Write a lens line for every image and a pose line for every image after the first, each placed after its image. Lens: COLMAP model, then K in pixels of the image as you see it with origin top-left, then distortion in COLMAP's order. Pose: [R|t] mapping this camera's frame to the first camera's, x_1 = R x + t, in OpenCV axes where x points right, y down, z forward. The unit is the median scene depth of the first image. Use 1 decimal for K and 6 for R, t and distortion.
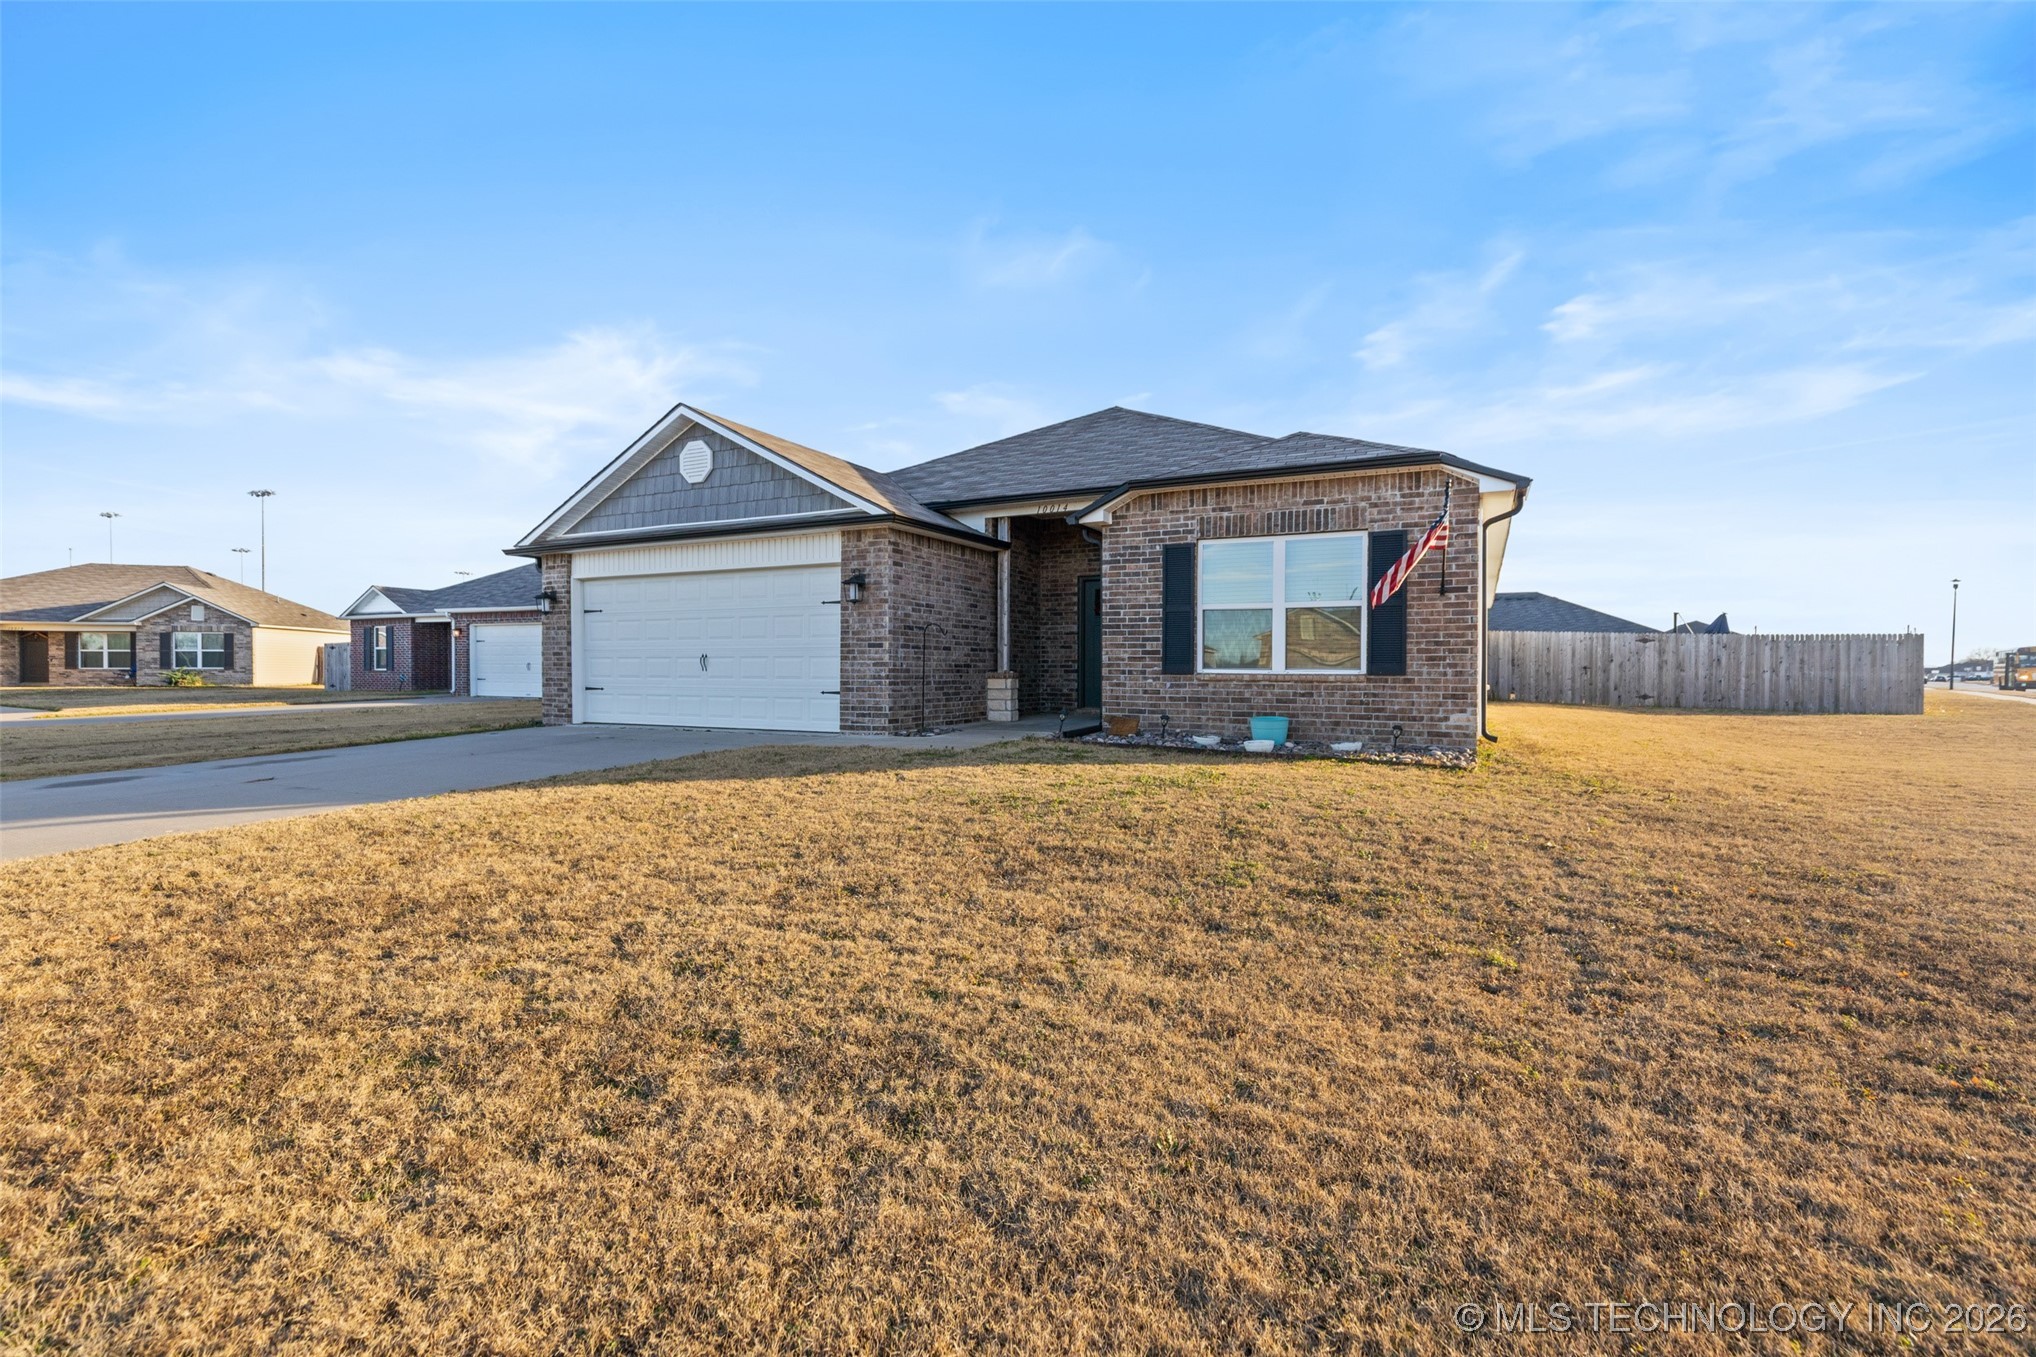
lens RADIAL K [[930.0, 0, 1016.5], [0, 930.0, 681.9], [0, 0, 1]] dist [0.000741, 0.000160]
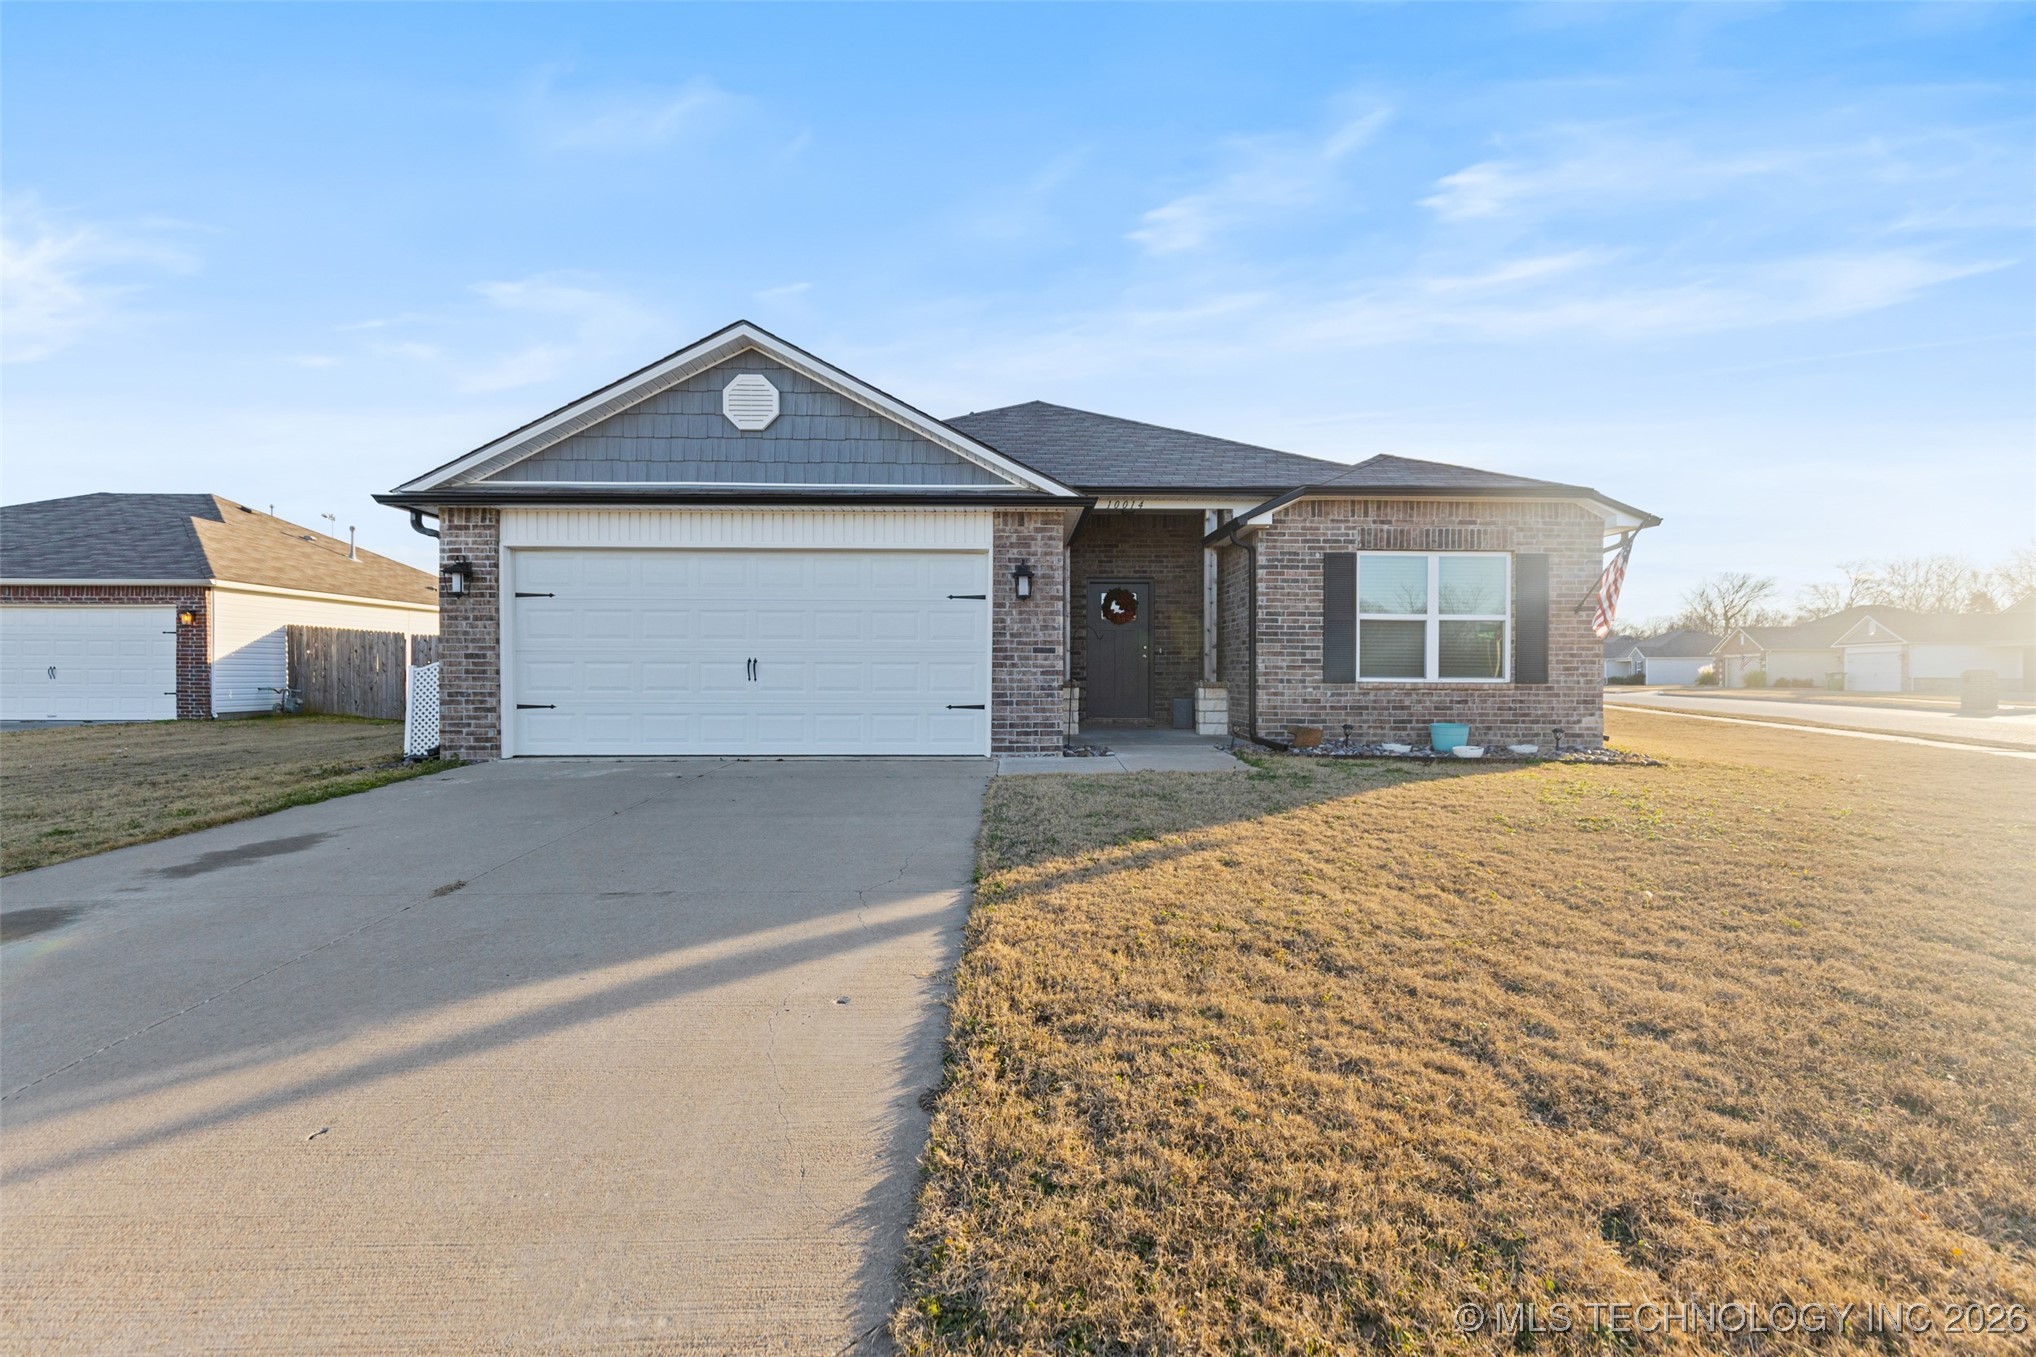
lens RADIAL K [[930.0, 0, 1009.9], [0, 930.0, 677.3], [0, 0, 1]] dist [0.000741, 0.000160]
pose [[0.880272, -0.001730, 0.474467, -0.589118], [0.006559, 0.999942, -0.008521, -0.007918], [-0.474425, 0.010613, 0.880232, 0.277151]]
